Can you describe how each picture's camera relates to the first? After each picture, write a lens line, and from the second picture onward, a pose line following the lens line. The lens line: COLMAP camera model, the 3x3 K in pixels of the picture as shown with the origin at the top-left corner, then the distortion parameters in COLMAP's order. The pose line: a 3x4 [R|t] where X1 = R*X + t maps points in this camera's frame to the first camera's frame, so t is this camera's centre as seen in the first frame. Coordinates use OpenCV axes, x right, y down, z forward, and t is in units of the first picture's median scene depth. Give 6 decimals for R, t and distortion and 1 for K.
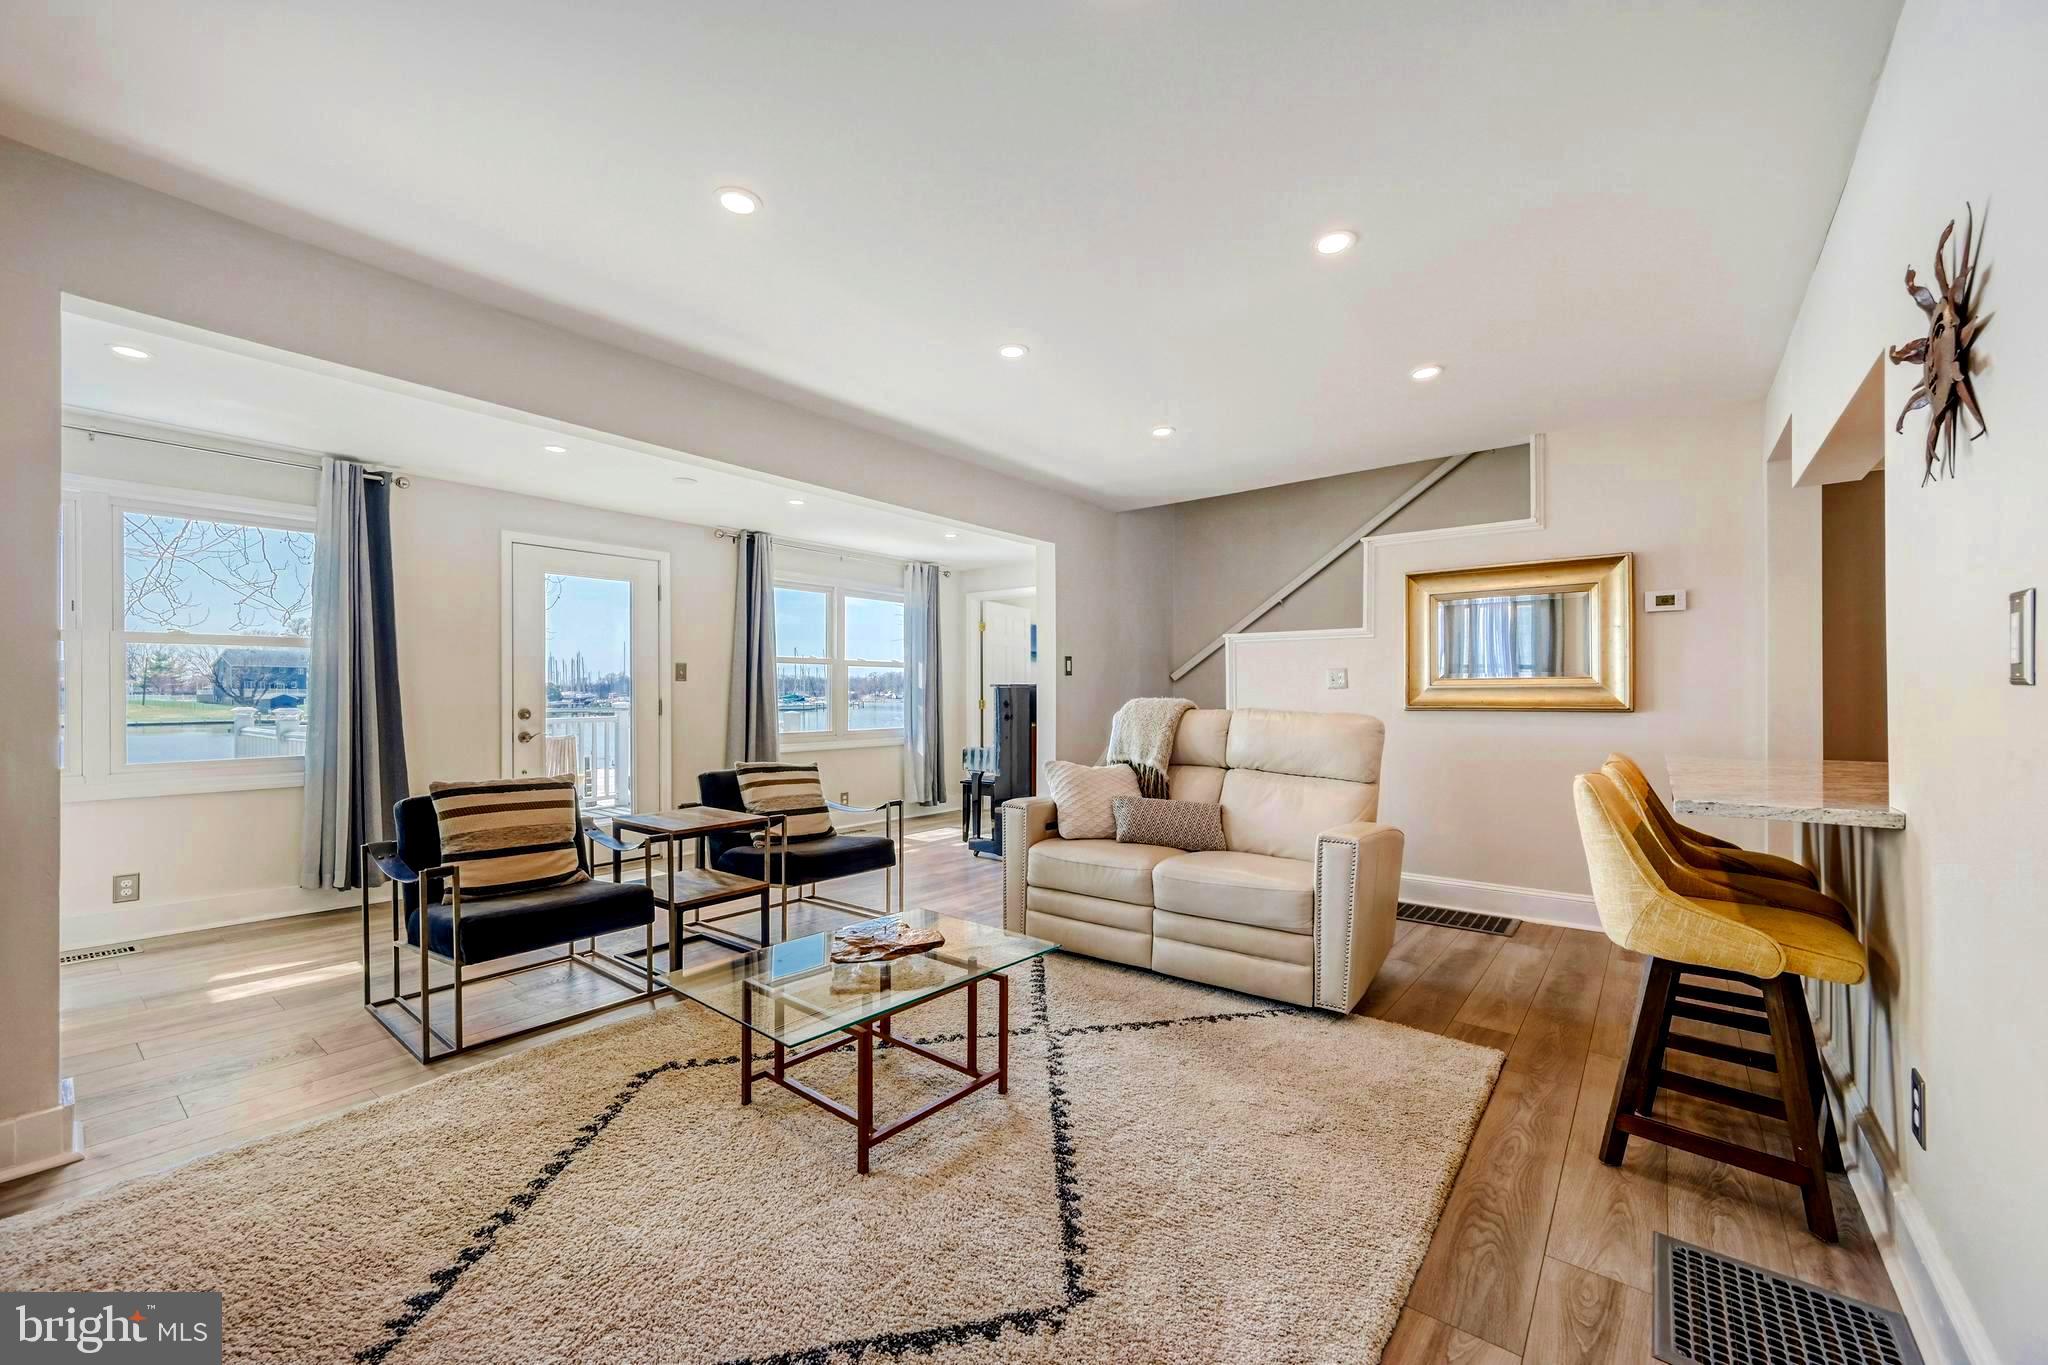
lens RADIAL K [[816.1, 0, 1024.3], [0, 816.1, 689.5], [0, 0, 1]] dist [0.000566, -0.000806]
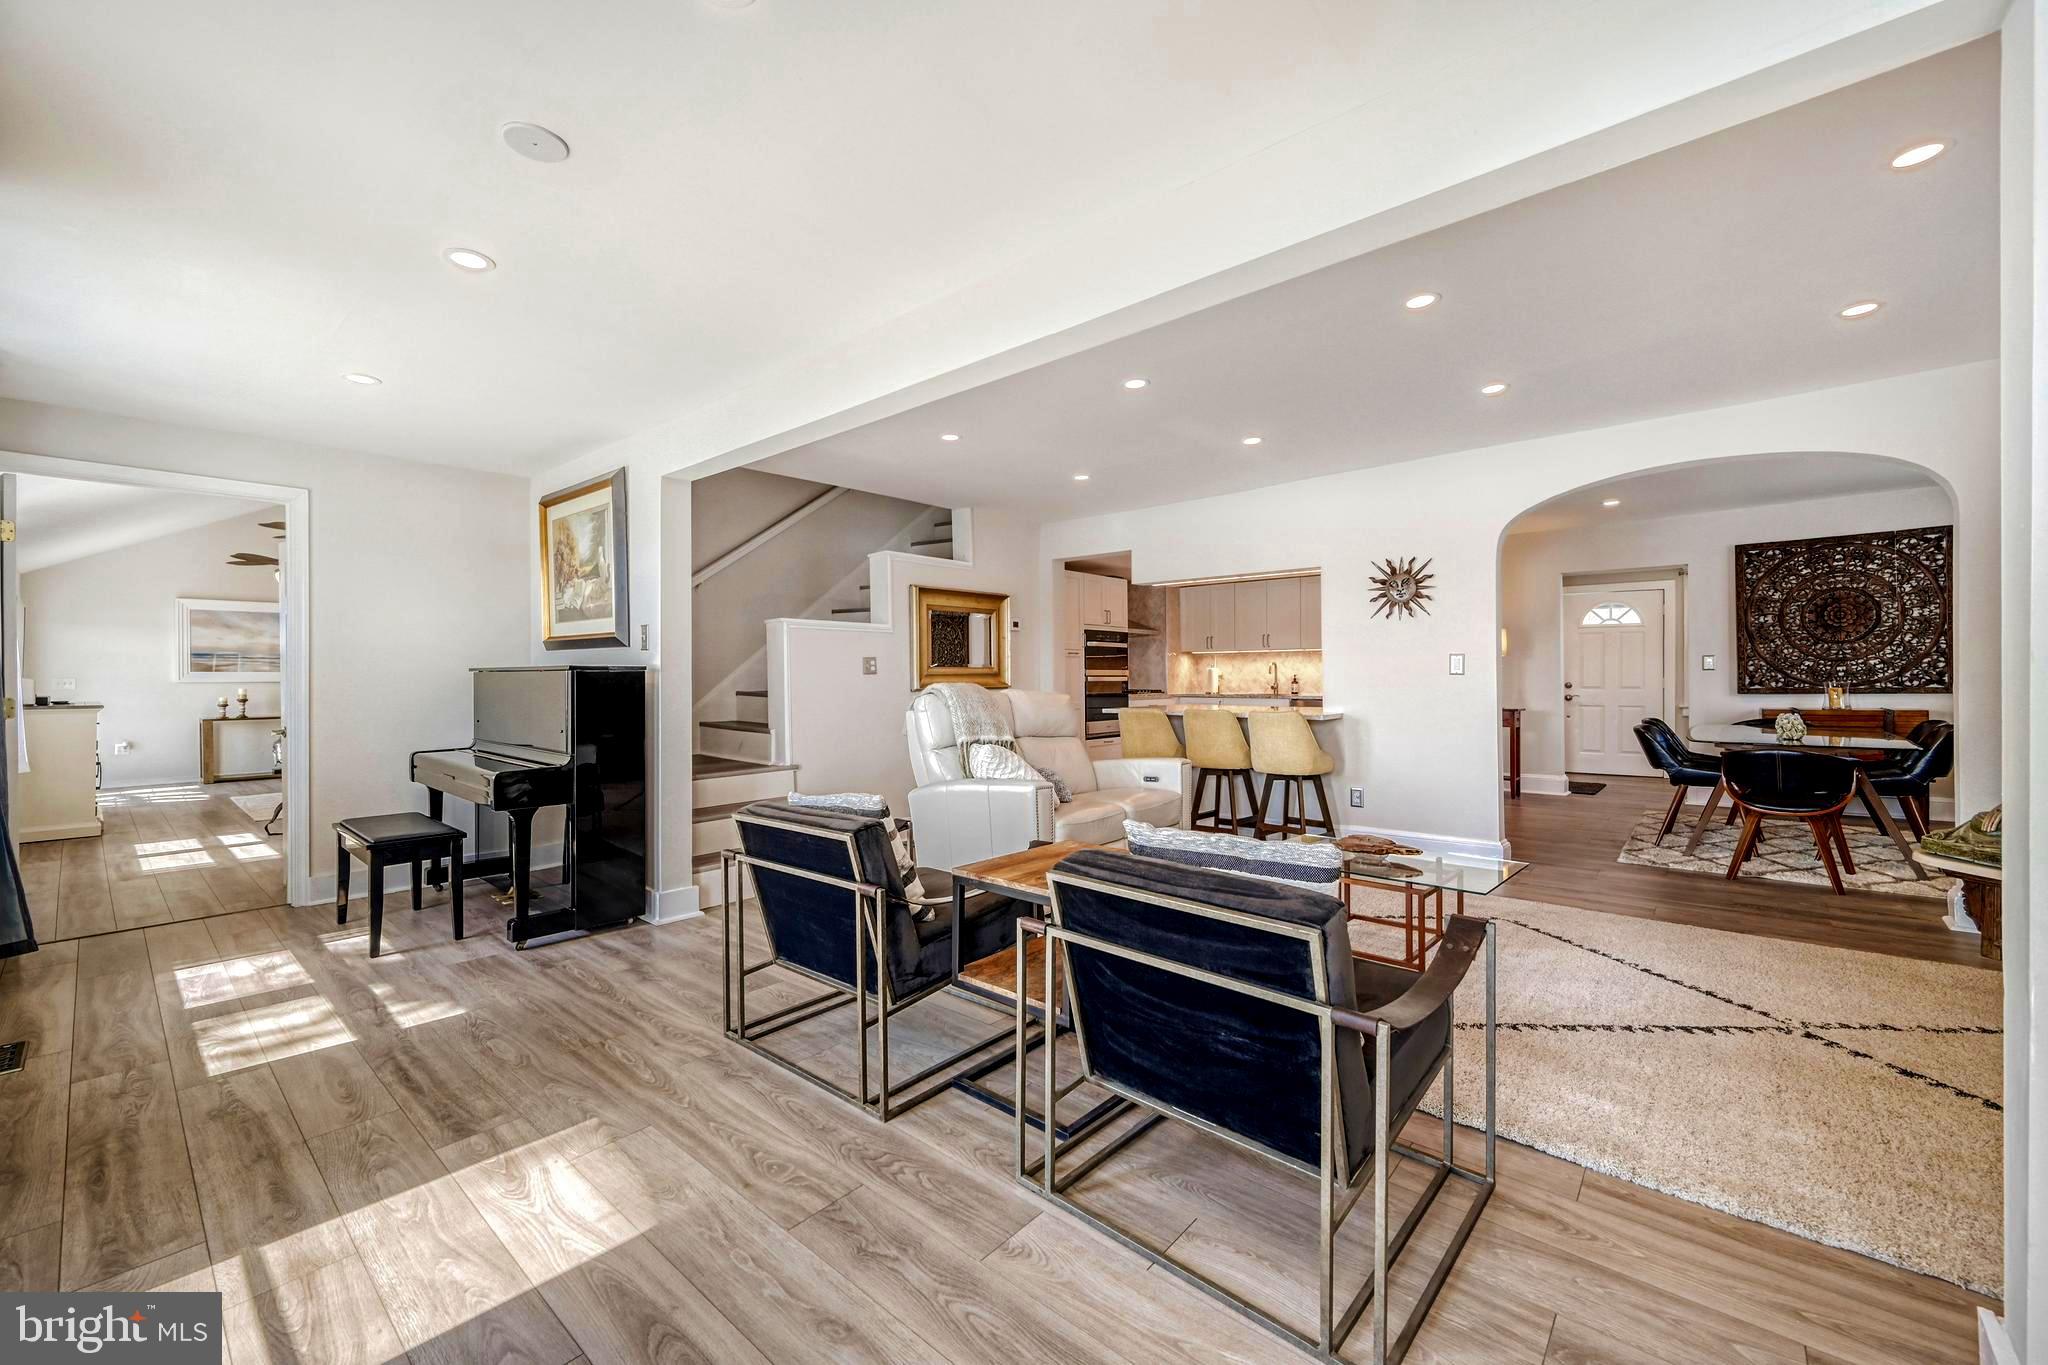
lens RADIAL K [[816.1, 0, 1026.3], [0, 816.1, 692.6], [0, 0, 1]] dist [0.000566, -0.000806]
pose [[0.046112, -0.018565, 0.998764, -1.555051], [0.004145, 0.999822, 0.018393, 0.005252], [-0.998928, 0.003292, 0.046181, 1.458598]]
